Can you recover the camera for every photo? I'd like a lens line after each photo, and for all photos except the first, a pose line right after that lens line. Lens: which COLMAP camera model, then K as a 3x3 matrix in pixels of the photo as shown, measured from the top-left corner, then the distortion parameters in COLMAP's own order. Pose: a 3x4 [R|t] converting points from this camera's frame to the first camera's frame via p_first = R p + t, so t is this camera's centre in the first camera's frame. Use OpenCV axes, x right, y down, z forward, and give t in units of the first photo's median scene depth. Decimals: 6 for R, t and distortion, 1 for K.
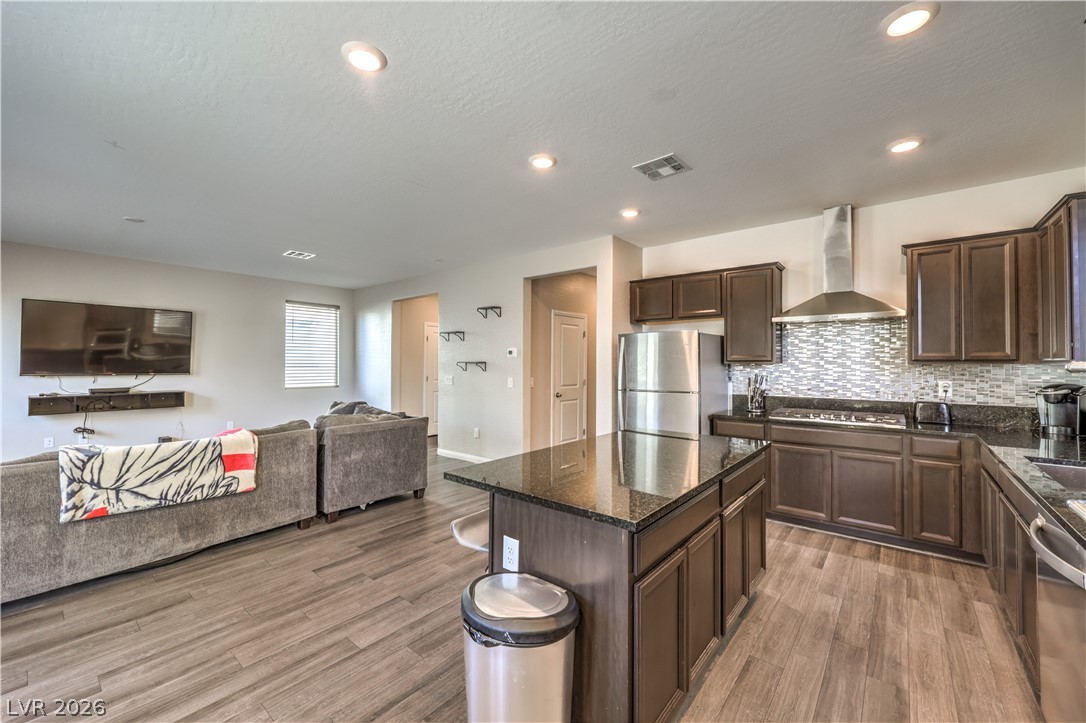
lens RADIAL K [[435.8, 0, 544.4], [0, 435.8, 358.7], [0, 0, 1]] dist [0.000314, -0.000556]
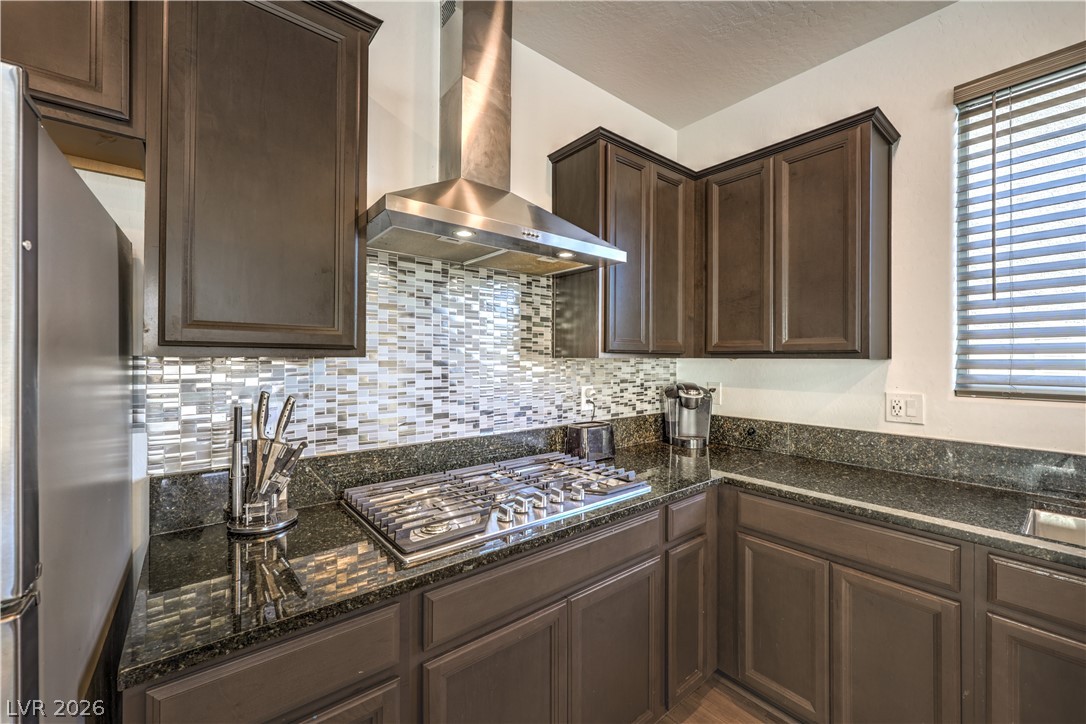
lens RADIAL K [[435.8, 0, 544.4], [0, 435.8, 359.2], [0, 0, 1]] dist [0.000314, -0.000556]
pose [[0.197739, 0.001837, 0.980253, 0.273754], [-0.015323, 0.999882, 0.001217, 0.012352], [-0.980135, -0.015261, 0.197743, 0.859380]]
